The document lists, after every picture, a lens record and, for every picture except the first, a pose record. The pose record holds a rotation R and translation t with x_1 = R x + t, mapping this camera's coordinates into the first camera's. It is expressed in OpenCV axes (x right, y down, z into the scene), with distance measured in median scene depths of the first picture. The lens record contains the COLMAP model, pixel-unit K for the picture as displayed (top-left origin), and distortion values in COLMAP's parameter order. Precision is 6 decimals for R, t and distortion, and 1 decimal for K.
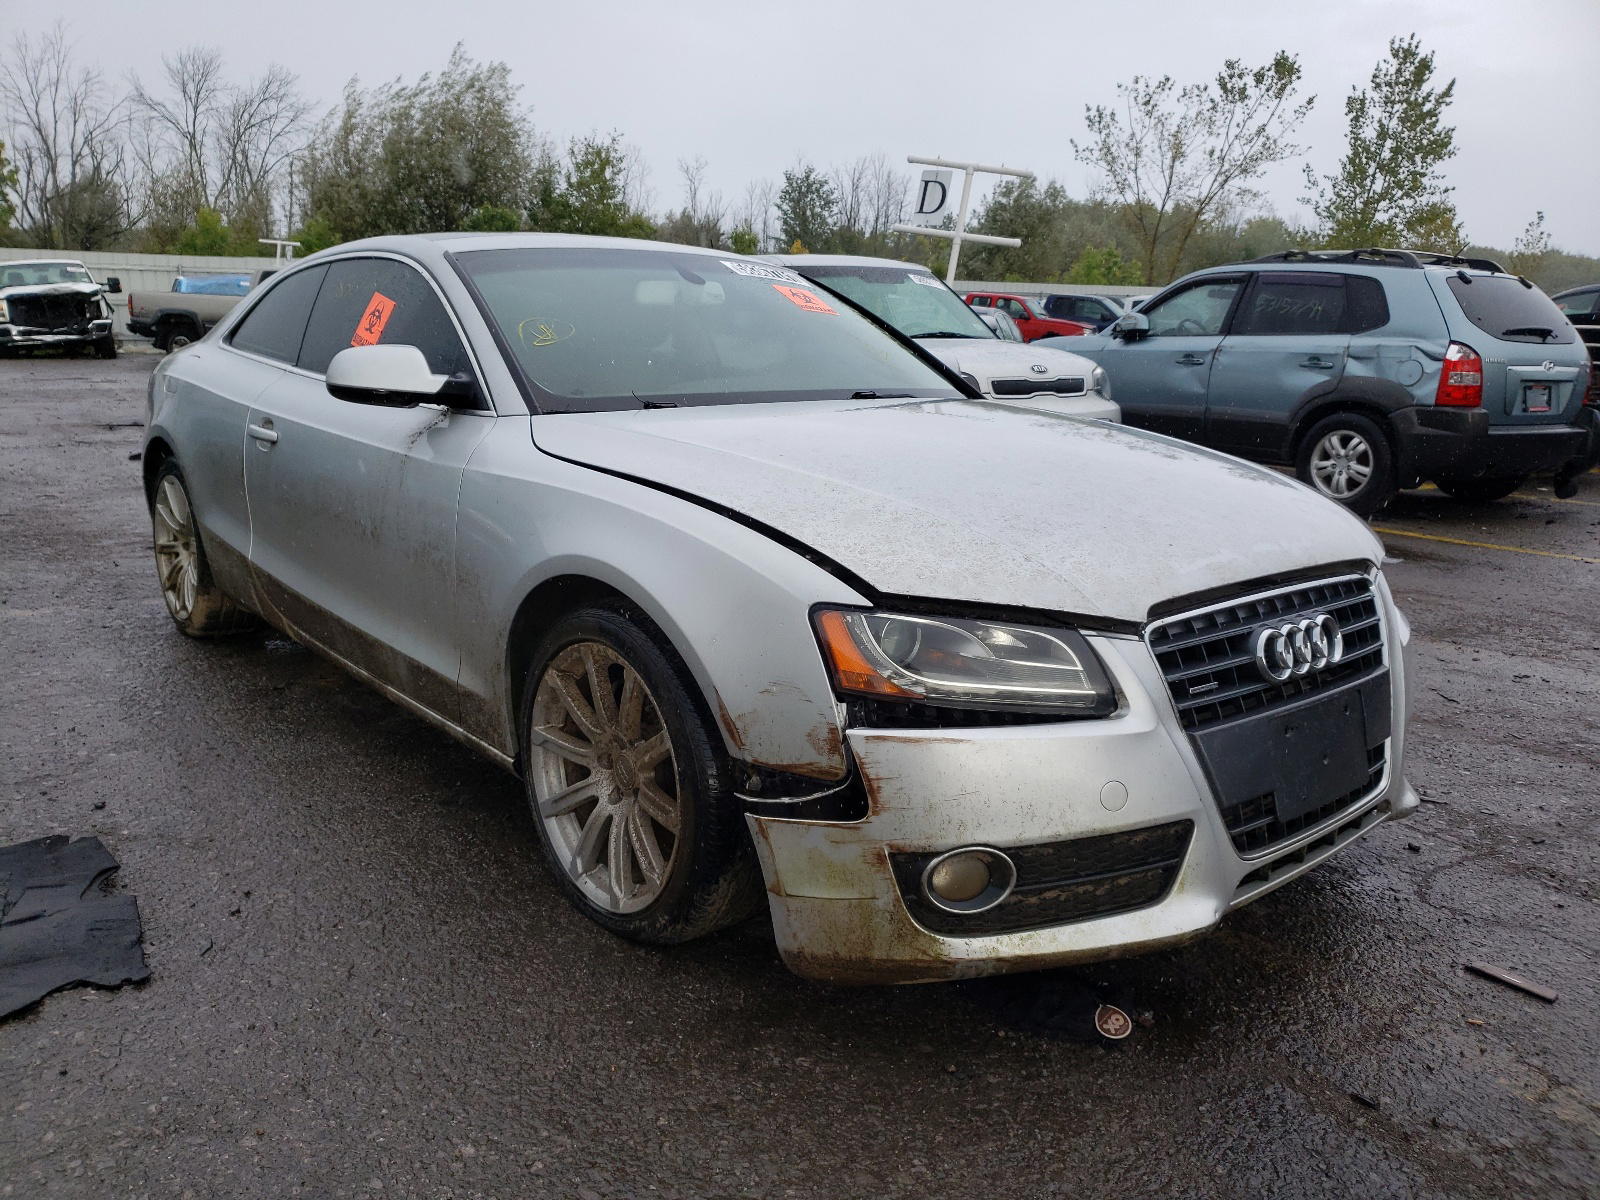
lens RADIAL K [[1273.1, 0, 800.4], [0, 1273.1, 602.4], [0, 0, 1]] dist [0.000739, -0.003910]
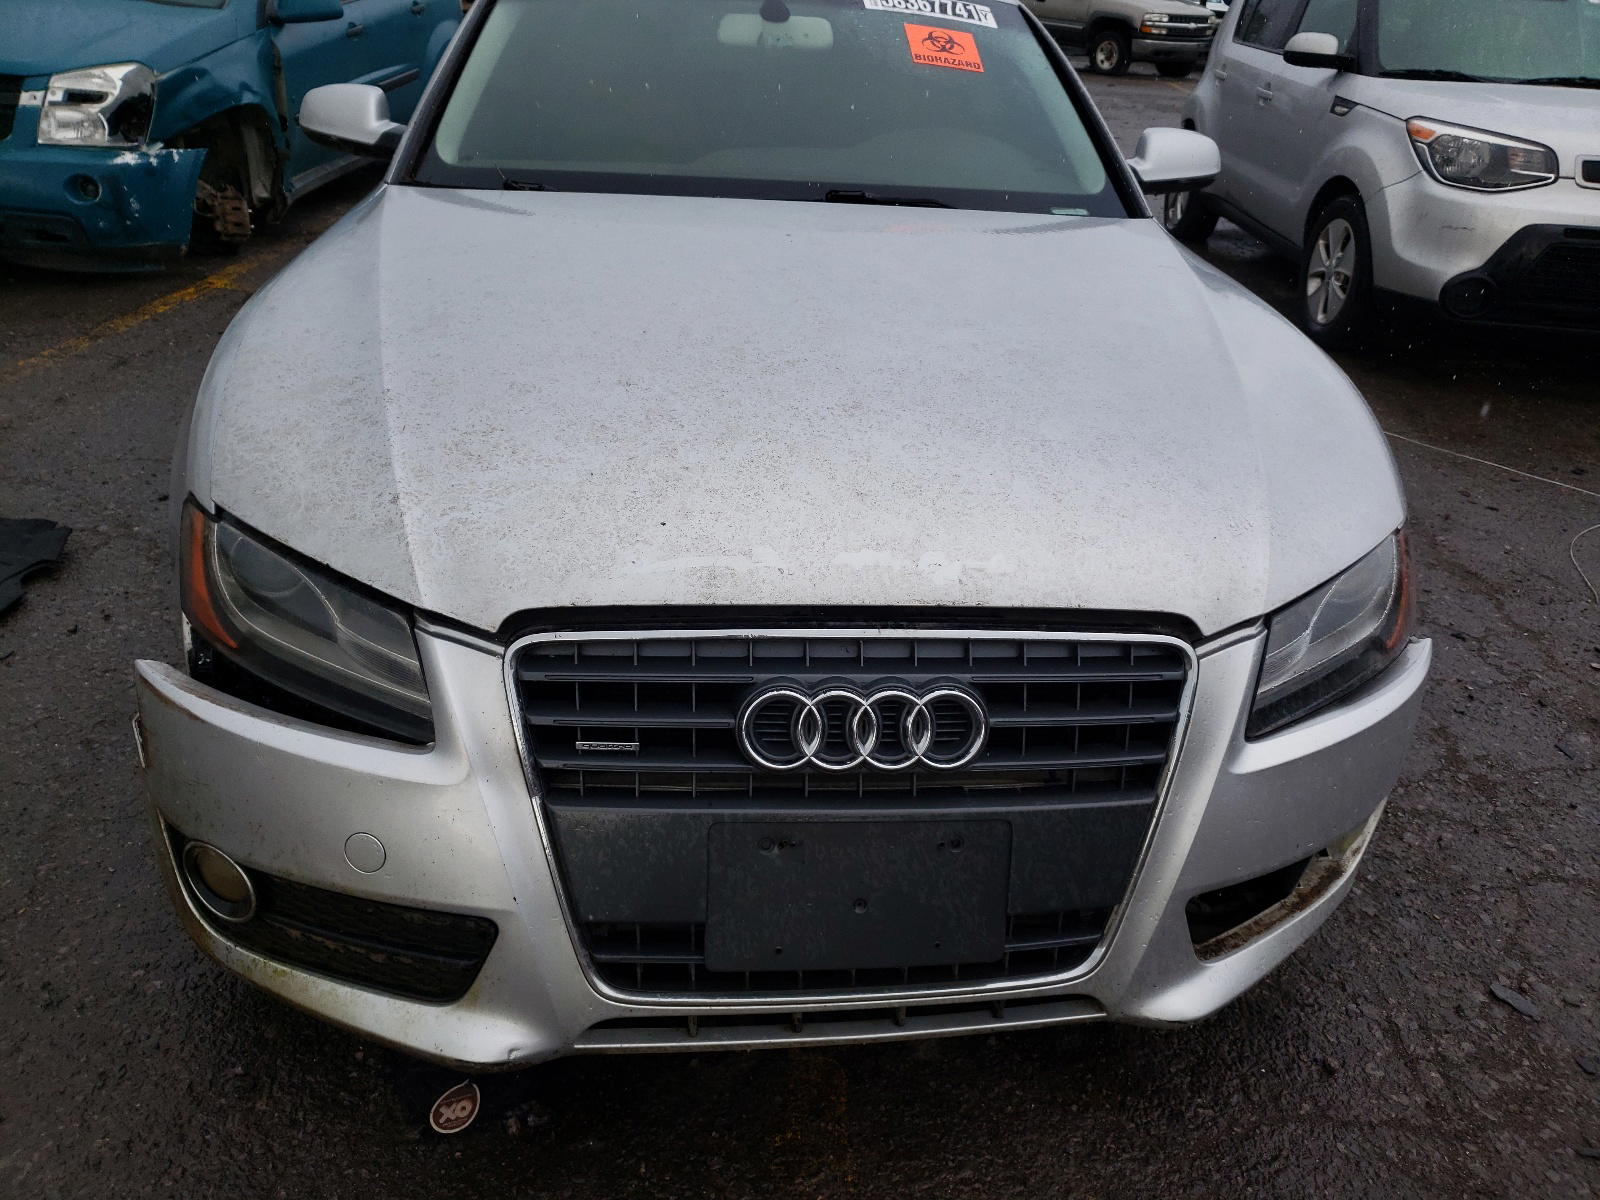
lens RADIAL K [[1273.1, 0, 799.9], [0, 1273.1, 597.8], [0, 0, 1]] dist [0.000739, -0.003910]
pose [[0.821671, 0.276525, -0.498388, 0.722906], [-0.162527, 0.951794, 0.260140, -0.199930], [0.546298, -0.132748, 0.827005, 0.525728]]
